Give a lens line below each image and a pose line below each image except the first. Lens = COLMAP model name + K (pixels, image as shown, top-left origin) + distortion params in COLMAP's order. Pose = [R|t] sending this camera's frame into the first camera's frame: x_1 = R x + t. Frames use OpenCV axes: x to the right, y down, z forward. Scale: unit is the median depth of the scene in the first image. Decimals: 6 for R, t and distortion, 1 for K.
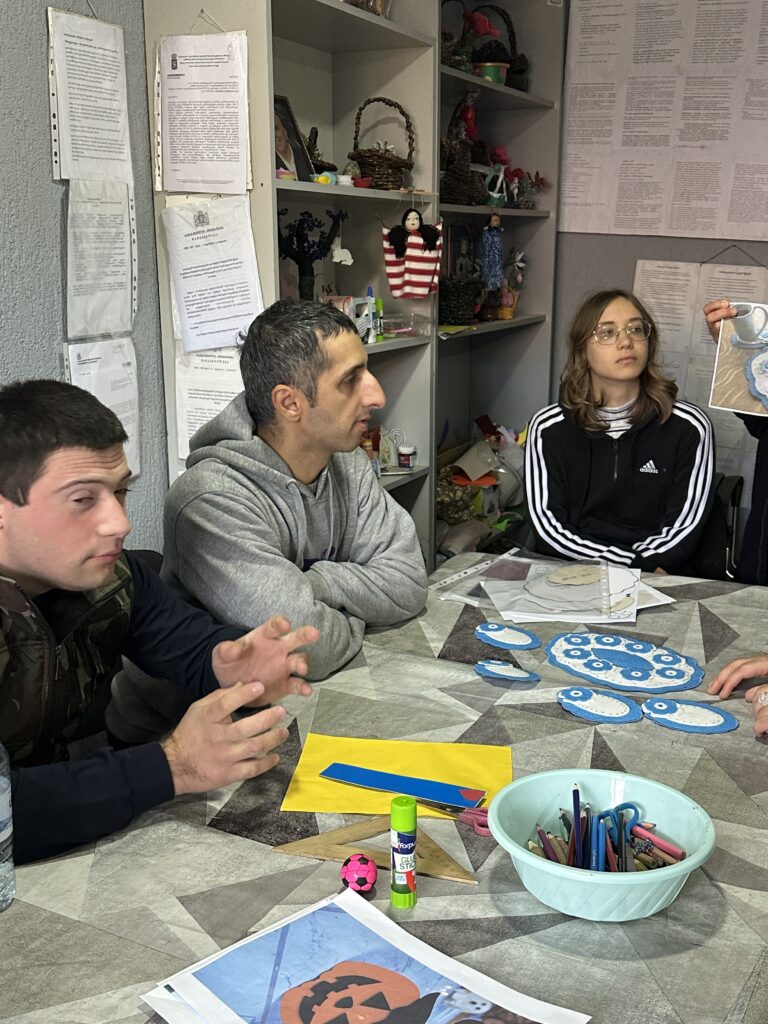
lens RADIAL K [[1097.0, 0, 384.0], [0, 1097.0, 512.0], [0, 0, 1]] dist [0.158430, -0.348924]
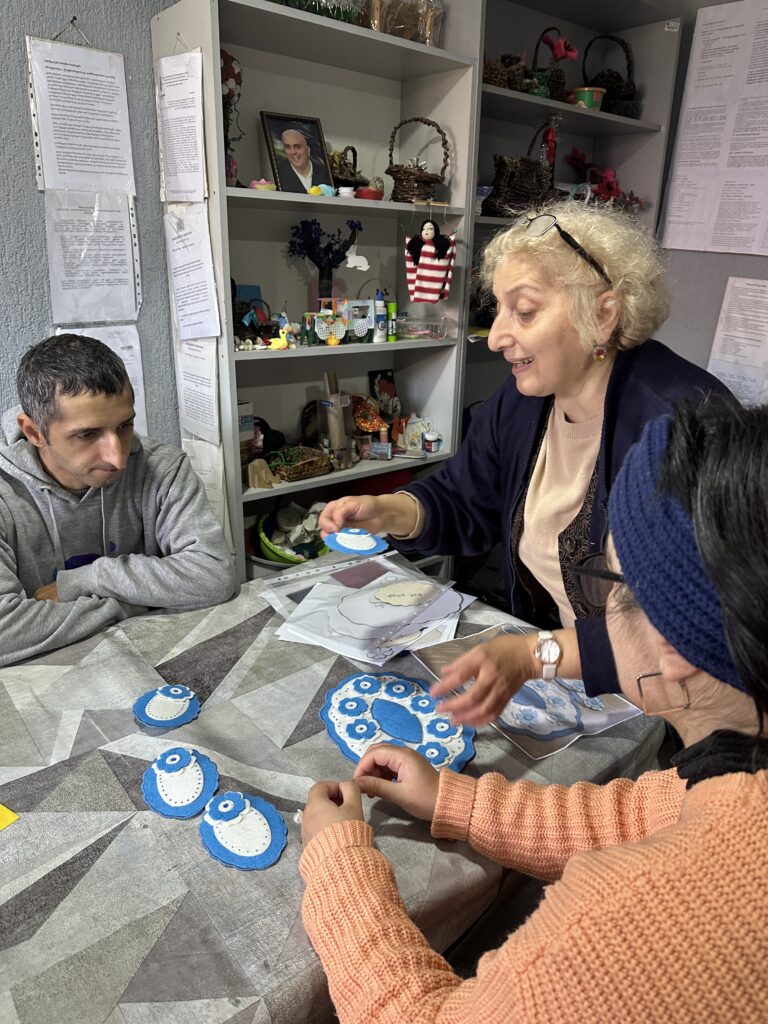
lens RADIAL K [[719.7, 0, 384.0], [0, 719.7, 512.0], [0, 0, 1]] dist [0.017593, -0.025895]
pose [[0.919566, 0.148581, -0.363761, 0.288028], [-0.112359, 0.986526, 0.118917, -0.068262], [0.376529, -0.068481, 0.923870, 0.302716]]
